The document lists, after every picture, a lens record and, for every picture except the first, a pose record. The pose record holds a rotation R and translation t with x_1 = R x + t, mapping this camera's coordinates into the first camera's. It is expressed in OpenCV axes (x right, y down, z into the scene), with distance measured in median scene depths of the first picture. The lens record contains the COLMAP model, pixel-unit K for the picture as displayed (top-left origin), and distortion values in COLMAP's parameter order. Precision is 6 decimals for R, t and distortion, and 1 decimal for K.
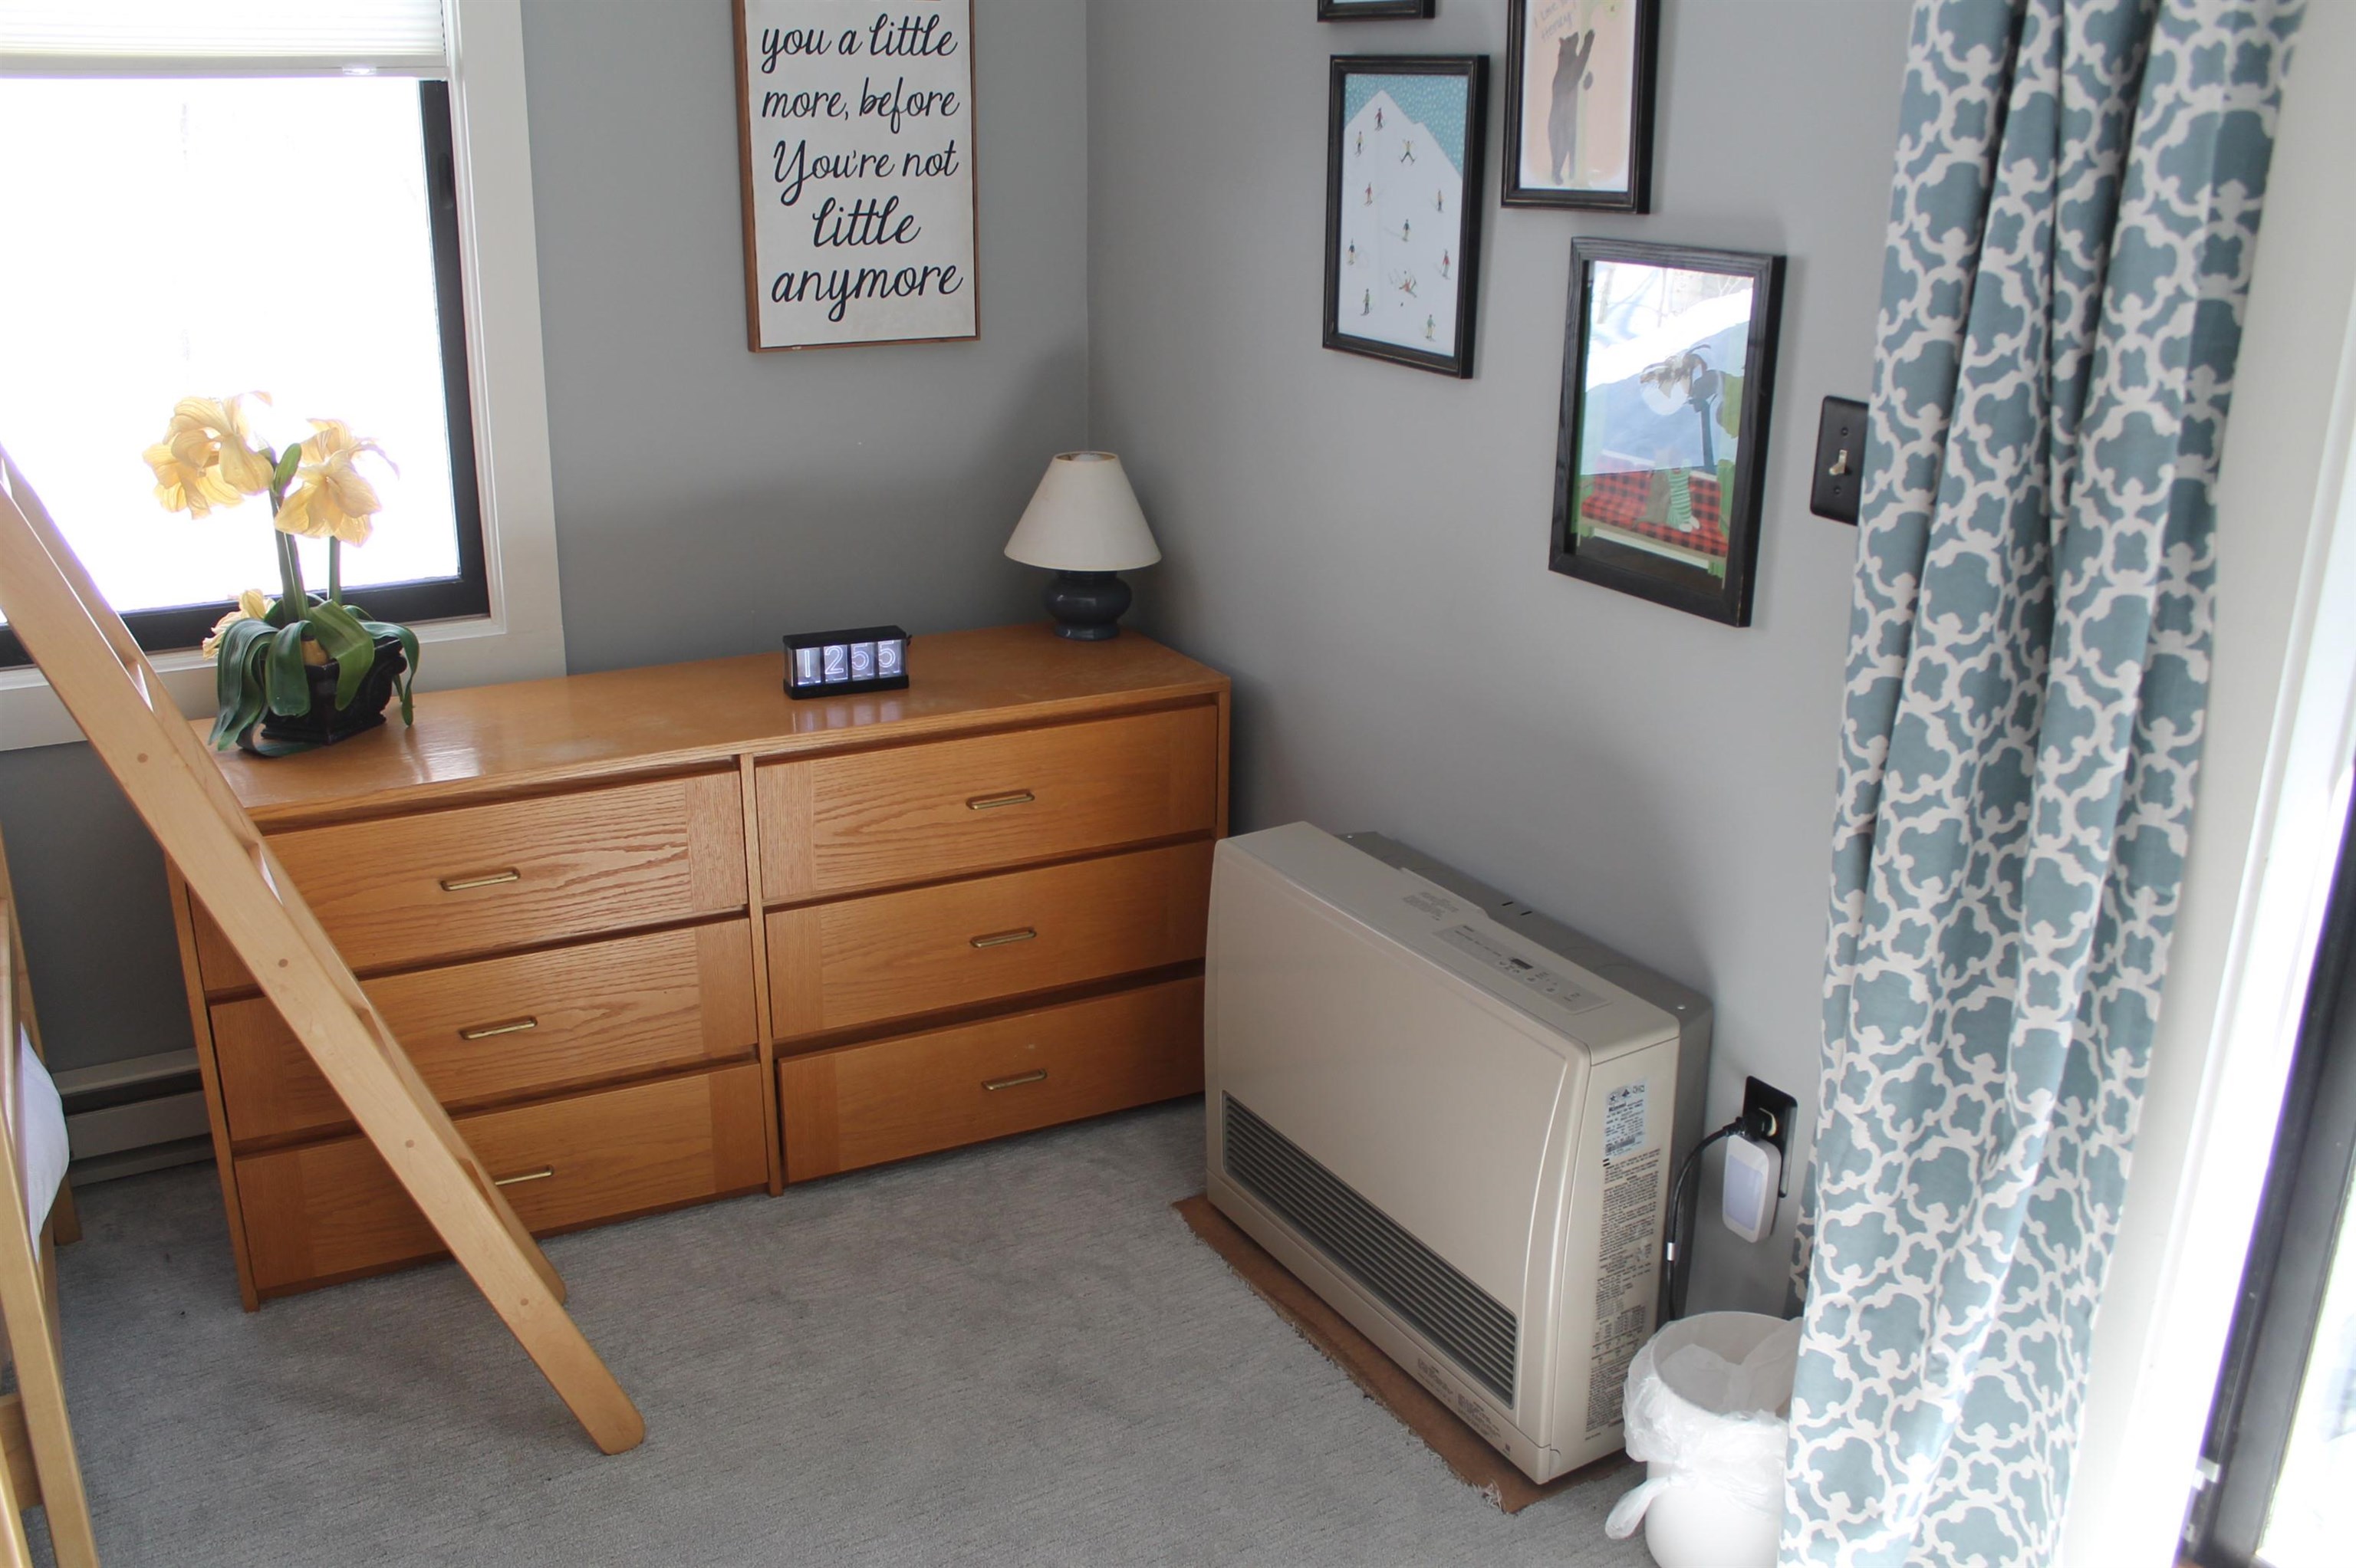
lens RADIAL K [[1982.3, 0, 1106.7], [0, 1982.3, 788.3], [0, 0, 1]] dist [-0.156850, 0.124185]
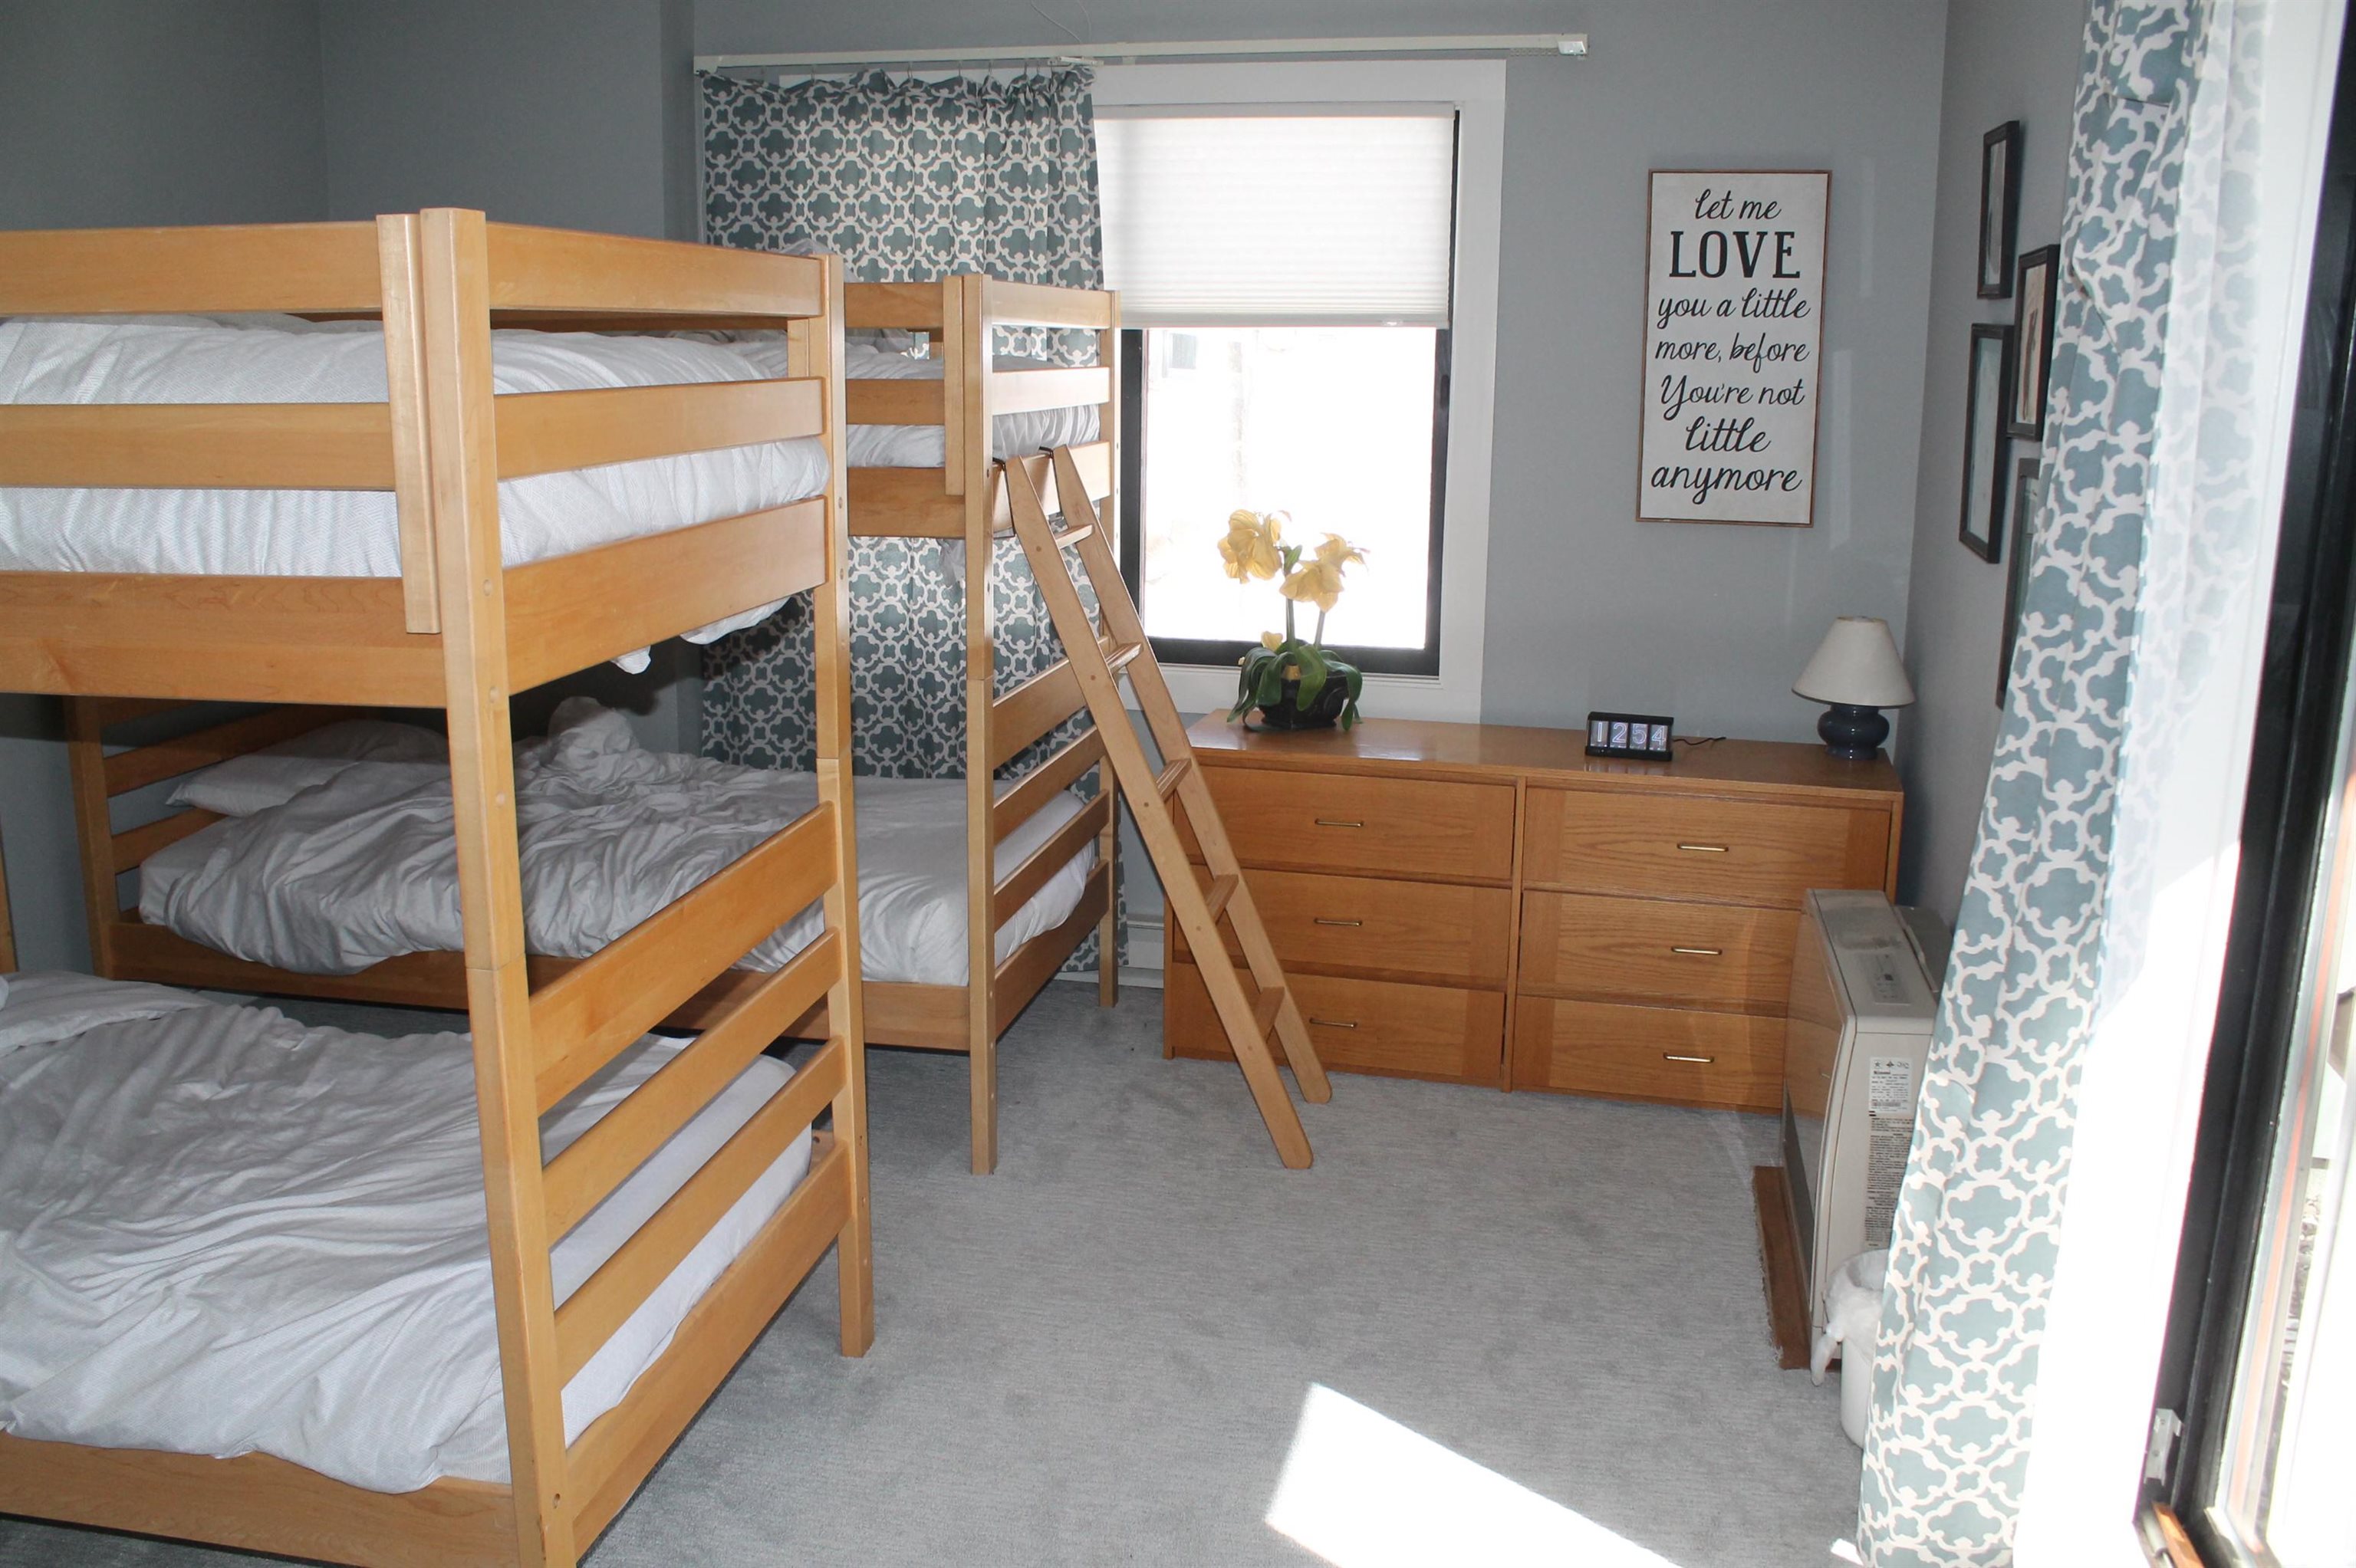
lens RADIAL K [[1982.3, 0, 1106.7], [0, 1982.3, 788.3], [0, 0, 1]] dist [-0.156850, 0.124185]
pose [[0.732521, 0.149508, -0.664124, 0.521719], [-0.217100, 0.975949, -0.019753, 0.080295], [0.645199, 0.158651, 0.747361, -0.284694]]
